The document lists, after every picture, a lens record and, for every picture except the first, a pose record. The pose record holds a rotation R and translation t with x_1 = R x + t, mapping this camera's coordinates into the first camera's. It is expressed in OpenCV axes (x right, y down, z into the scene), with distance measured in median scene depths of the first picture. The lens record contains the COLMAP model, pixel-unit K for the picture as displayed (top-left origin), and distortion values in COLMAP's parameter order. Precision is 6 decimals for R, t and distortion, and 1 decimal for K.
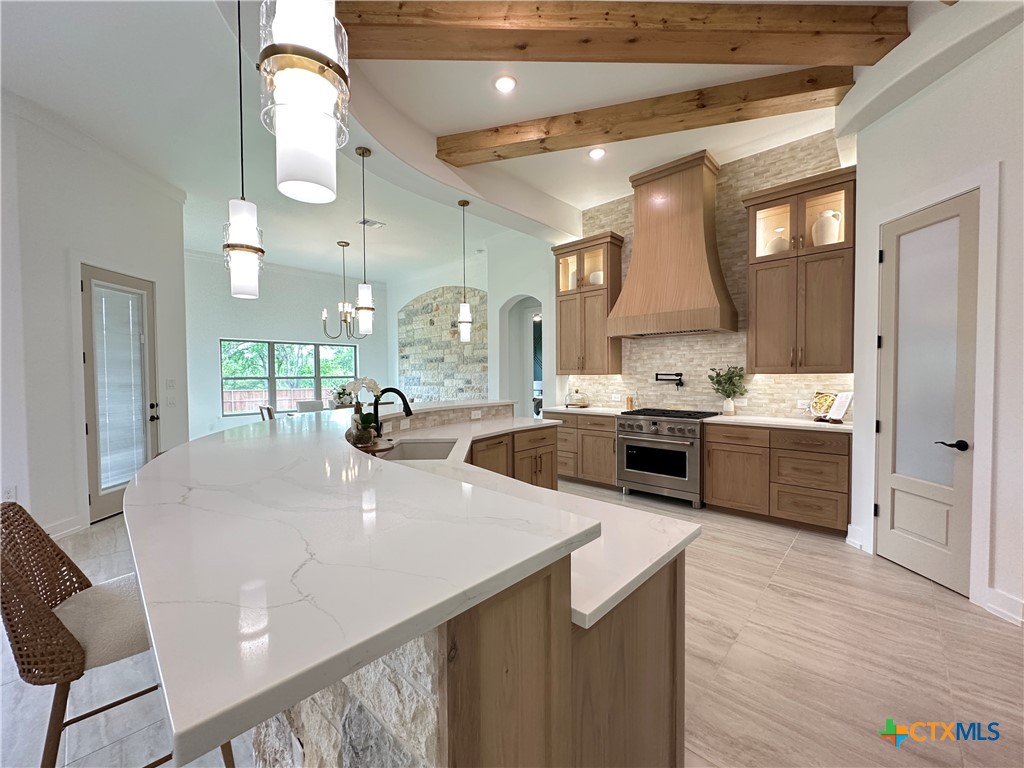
lens RADIAL K [[408.8, 0, 508.7], [0, 408.8, 383.9], [0, 0, 1]] dist [-0.001532, 0.000158]
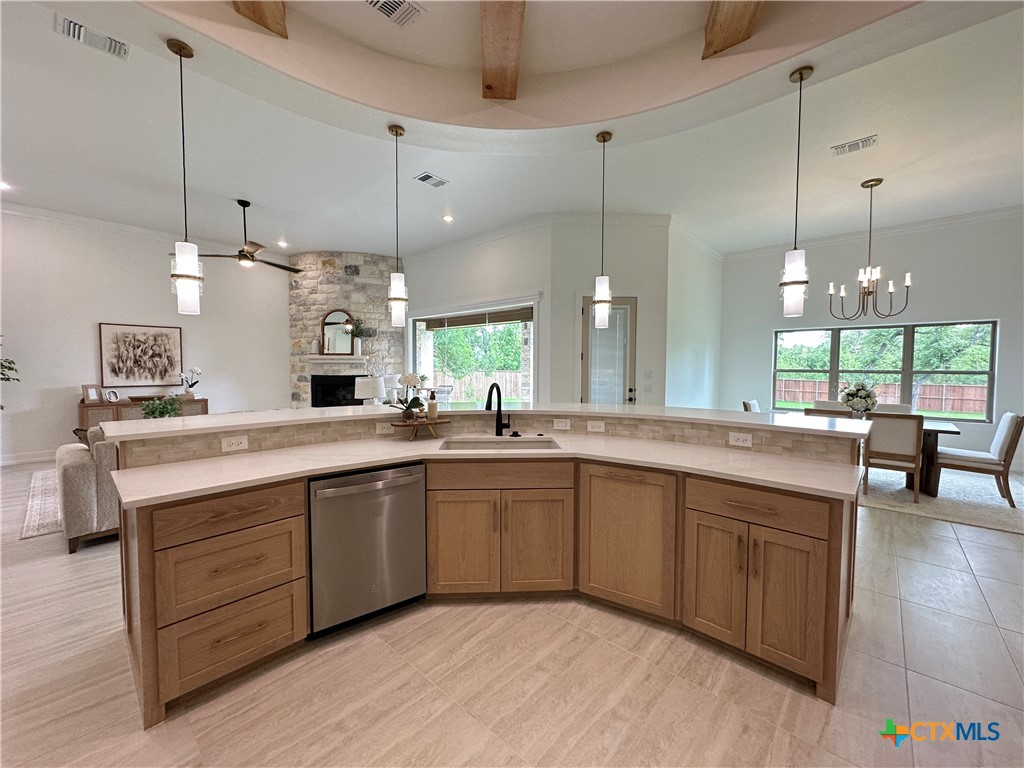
lens RADIAL K [[408.8, 0, 512.5], [0, 408.8, 383.3], [0, 0, 1]] dist [-0.001532, 0.000158]
pose [[0.023581, 0.052376, -0.998349, 0.423784], [-0.027860, 0.998273, 0.051714, -0.024777], [0.999334, 0.026595, 0.025000, 0.529135]]
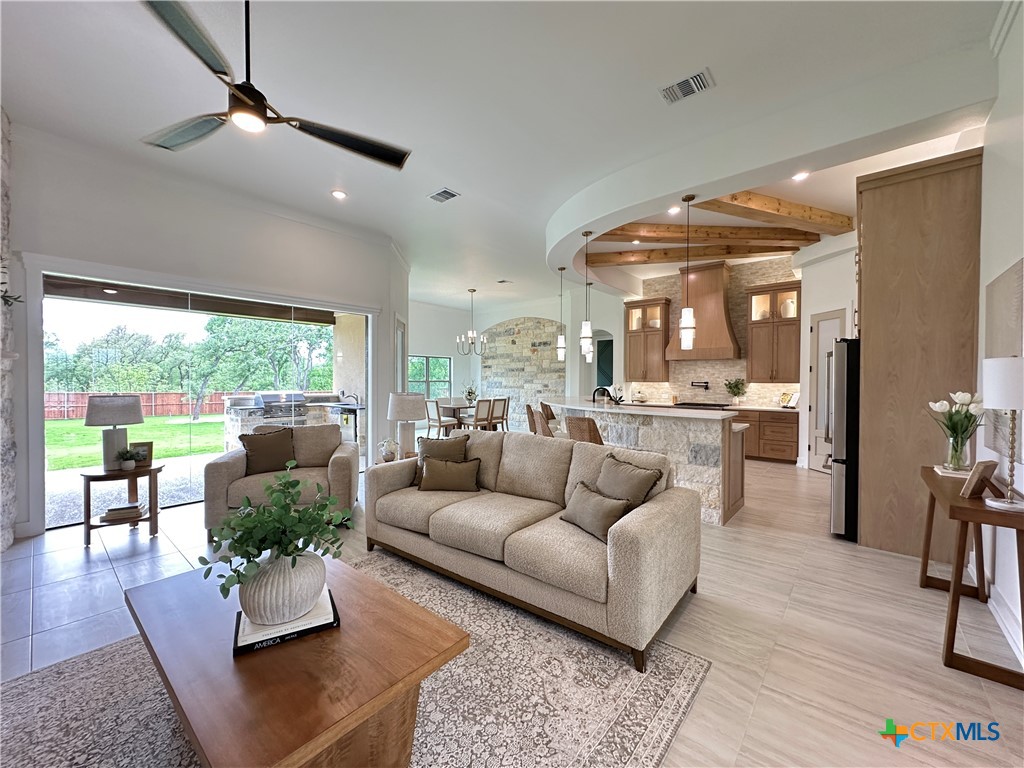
lens RADIAL K [[408.8, 0, 509.6], [0, 408.8, 383.7], [0, 0, 1]] dist [-0.001532, 0.000158]
pose [[0.998813, 0.012020, 0.047201, -0.475087], [-0.011388, 0.999842, -0.013629, 0.014212], [-0.047358, 0.013075, 0.998792, -0.657321]]
